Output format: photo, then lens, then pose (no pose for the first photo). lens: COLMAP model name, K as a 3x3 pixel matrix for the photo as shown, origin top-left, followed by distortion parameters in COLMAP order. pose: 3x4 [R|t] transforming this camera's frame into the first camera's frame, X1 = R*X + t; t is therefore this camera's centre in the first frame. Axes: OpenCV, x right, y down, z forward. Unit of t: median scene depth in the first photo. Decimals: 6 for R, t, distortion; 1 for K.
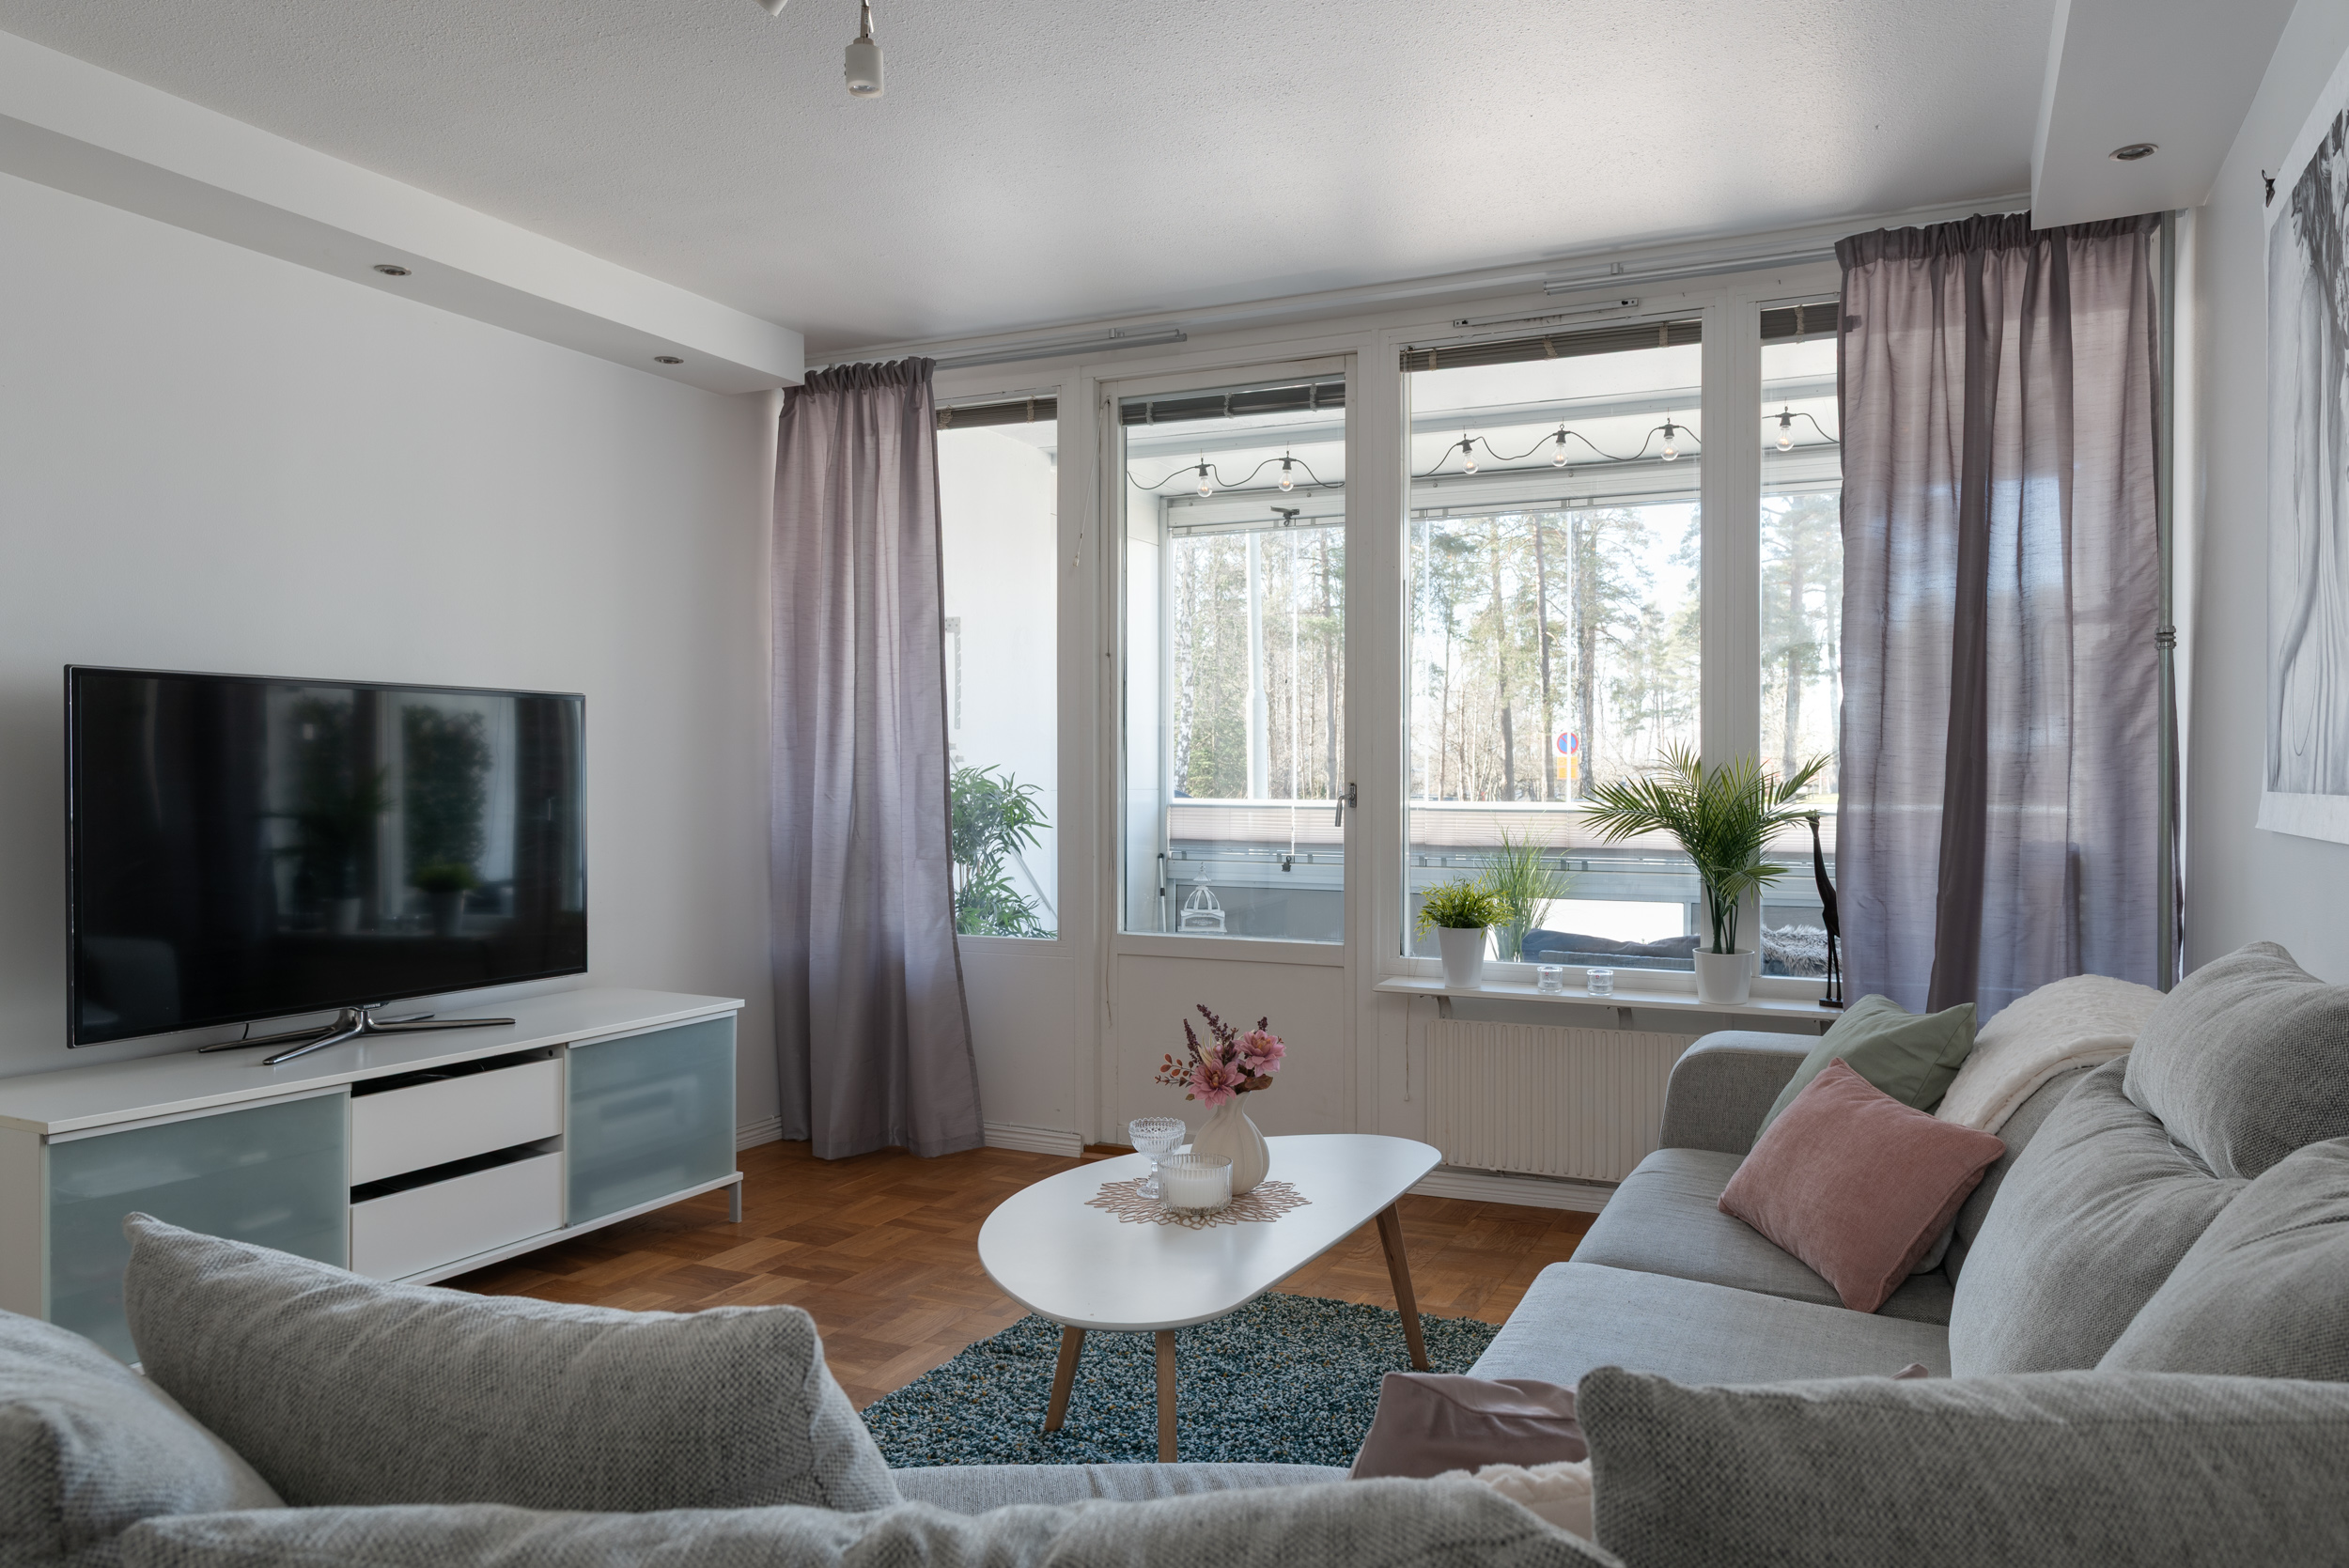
lens RADIAL K [[1621.6, 0, 1174.5], [0, 1621.6, 784.0], [0, 0, 1]] dist [0.001578, 0.000684]
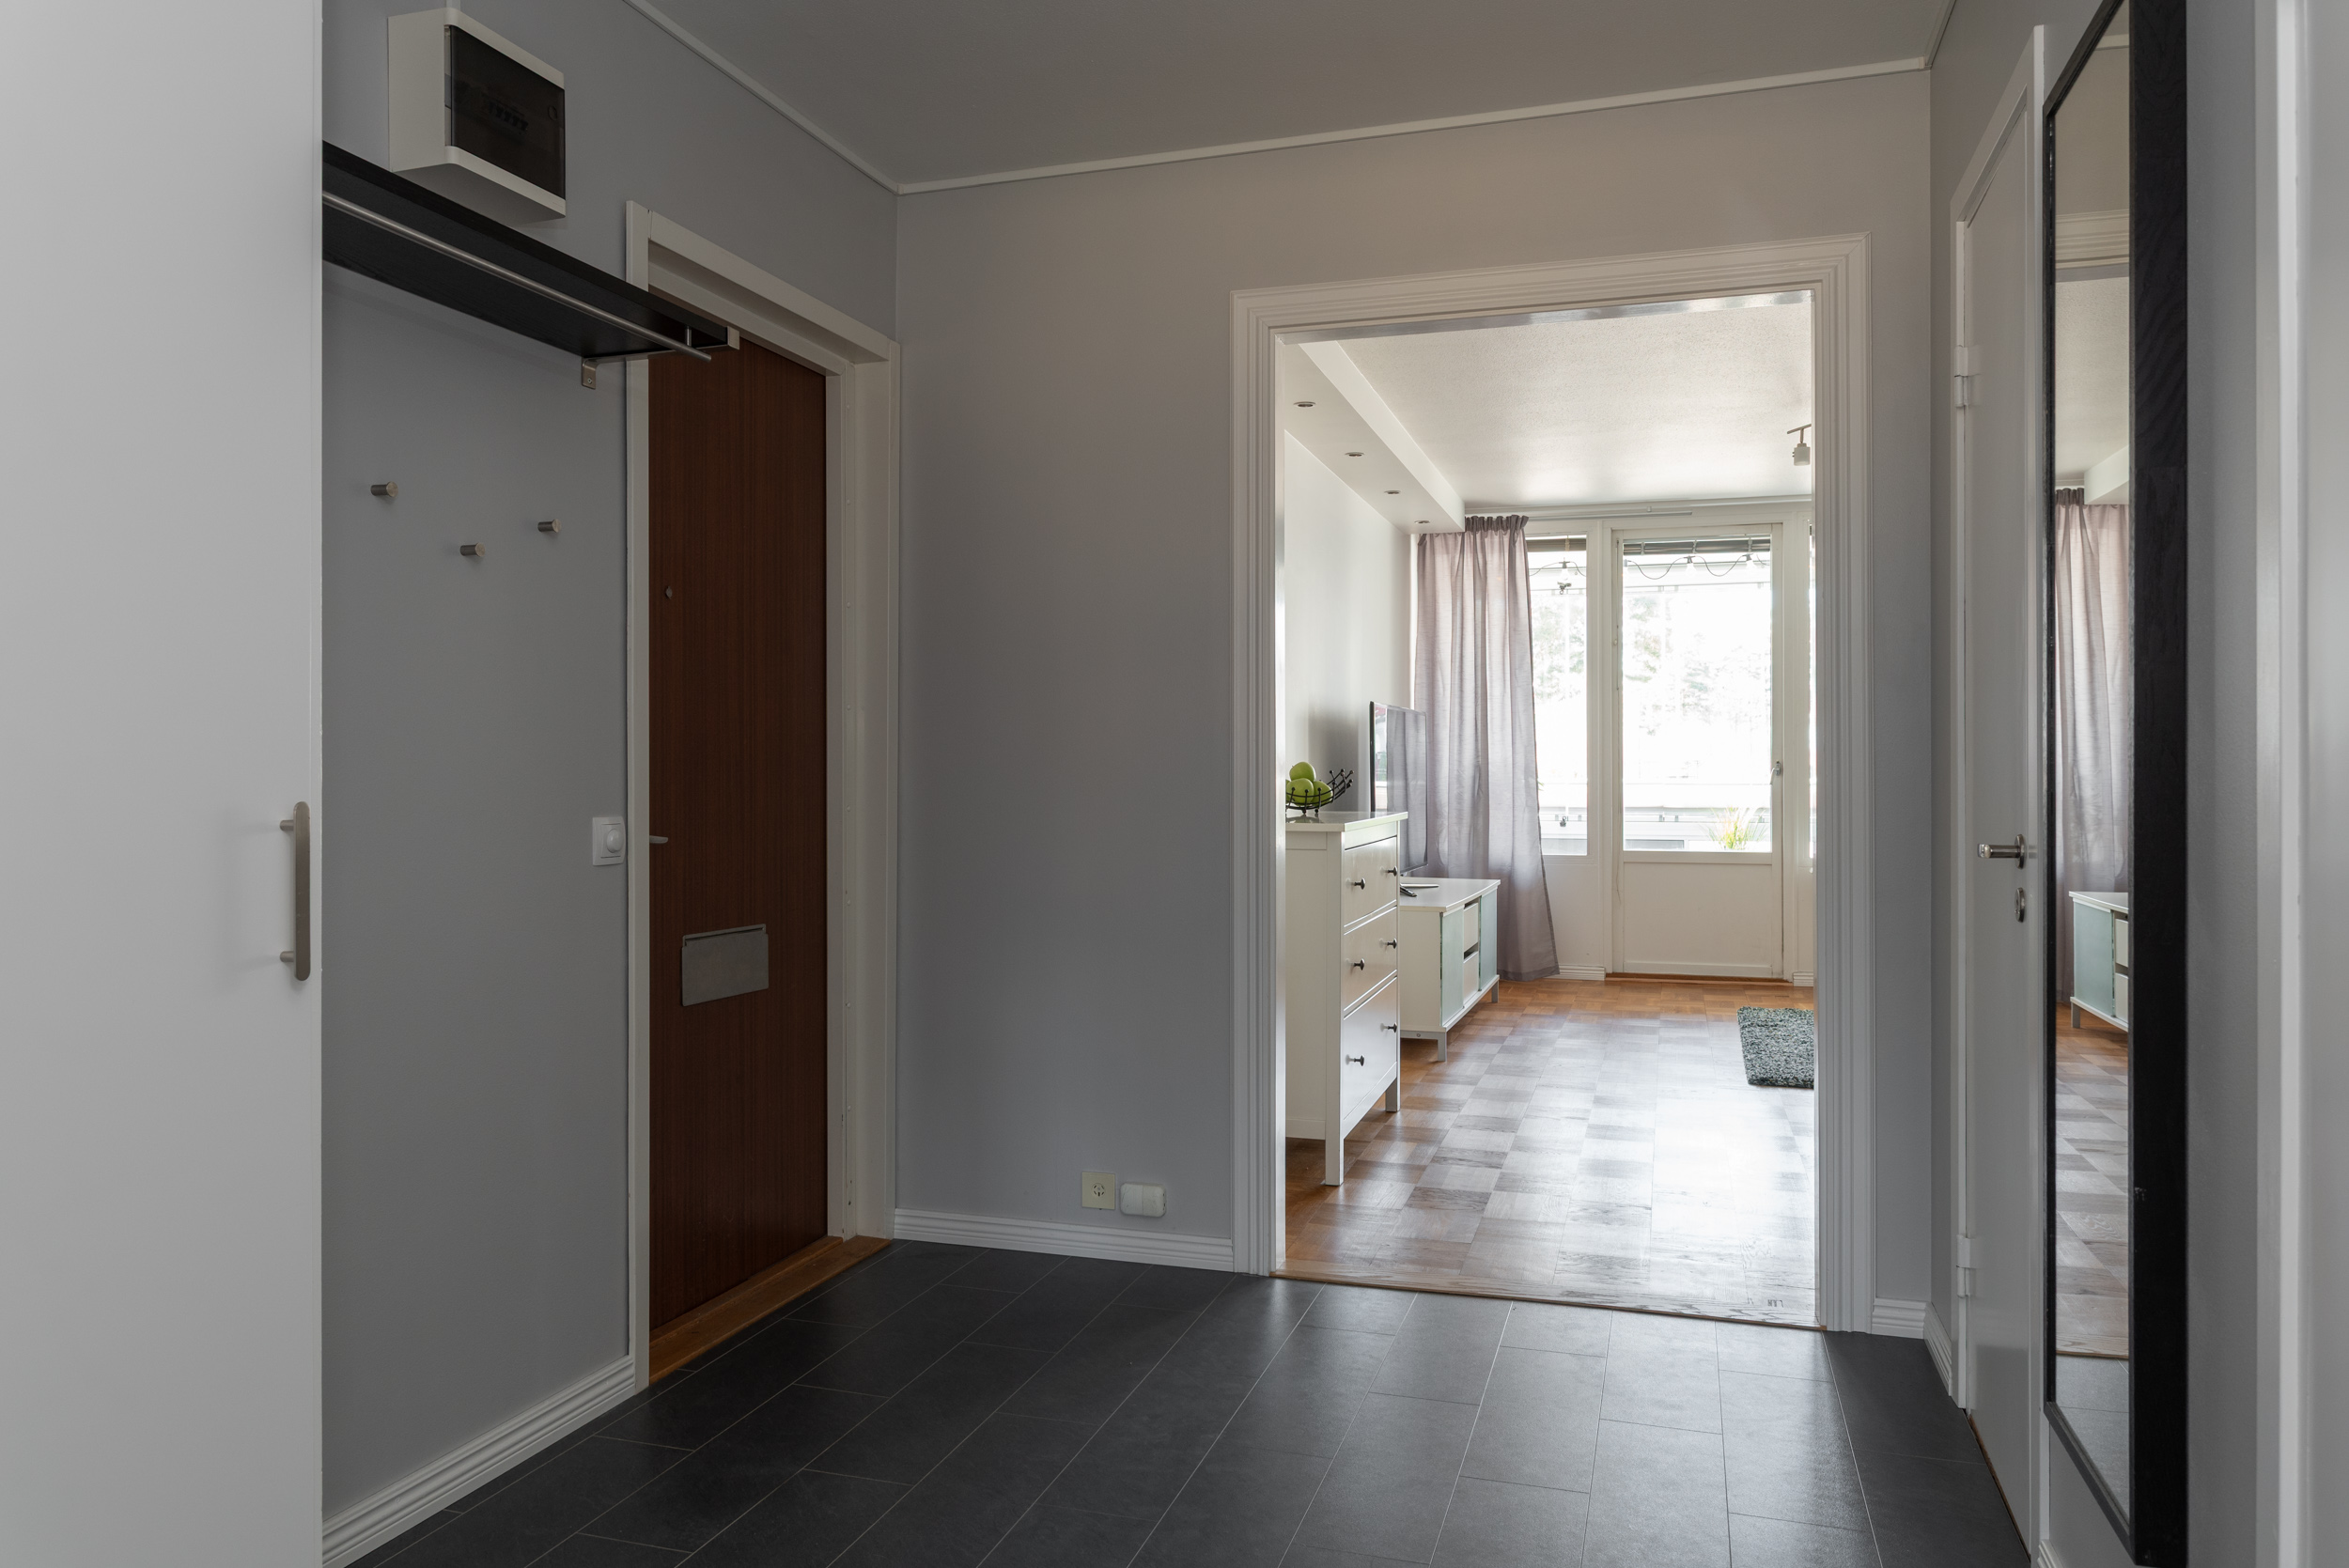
lens RADIAL K [[1621.6, 0, 1174.5], [0, 1621.6, 784.0], [0, 0, 1]] dist [0.001578, 0.000684]
pose [[0.989515, -0.003237, 0.144391, -0.804142], [0.003239, 0.999995, 0.000220, 0.021739], [-0.144391, 0.000250, 0.989521, -0.673939]]
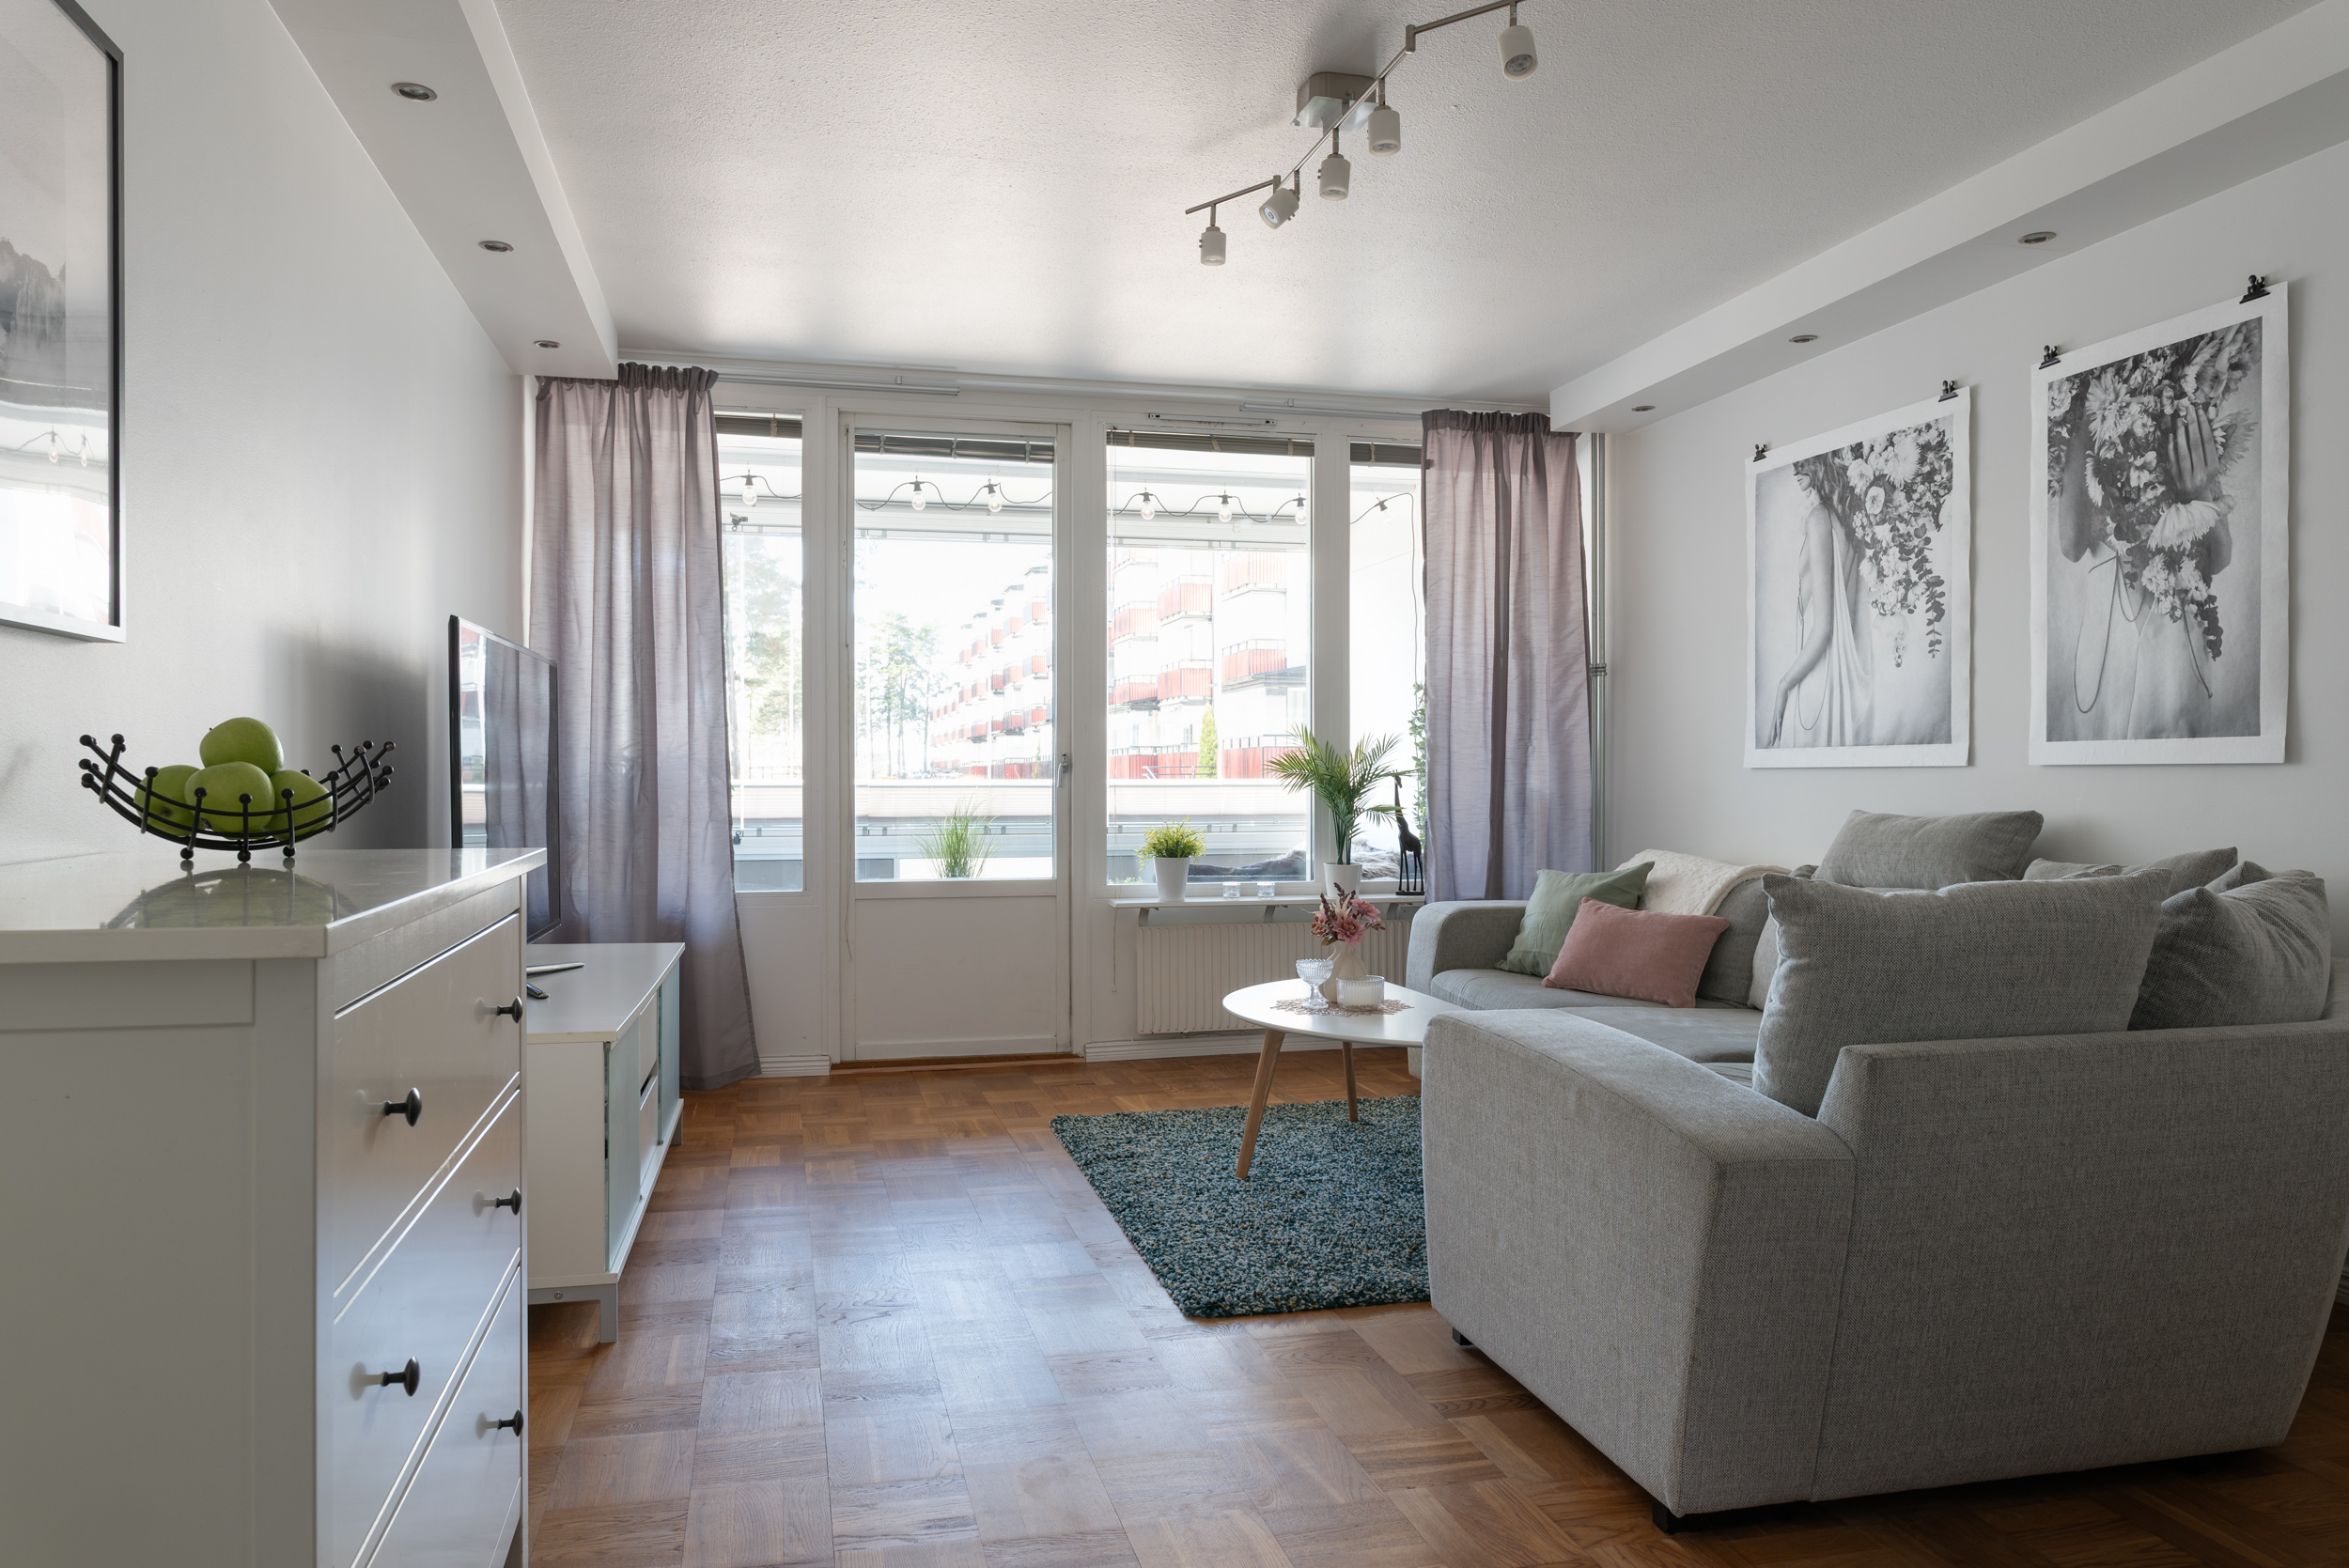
lens RADIAL K [[1621.6, 0, 1174.5], [0, 1621.6, 784.0], [0, 0, 1]] dist [0.001578, 0.000684]
pose [[0.776904, -0.003900, 0.629607, -0.636049], [0.005403, 0.999985, -0.000473, 0.024648], [-0.629596, 0.003769, 0.776914, -0.065210]]
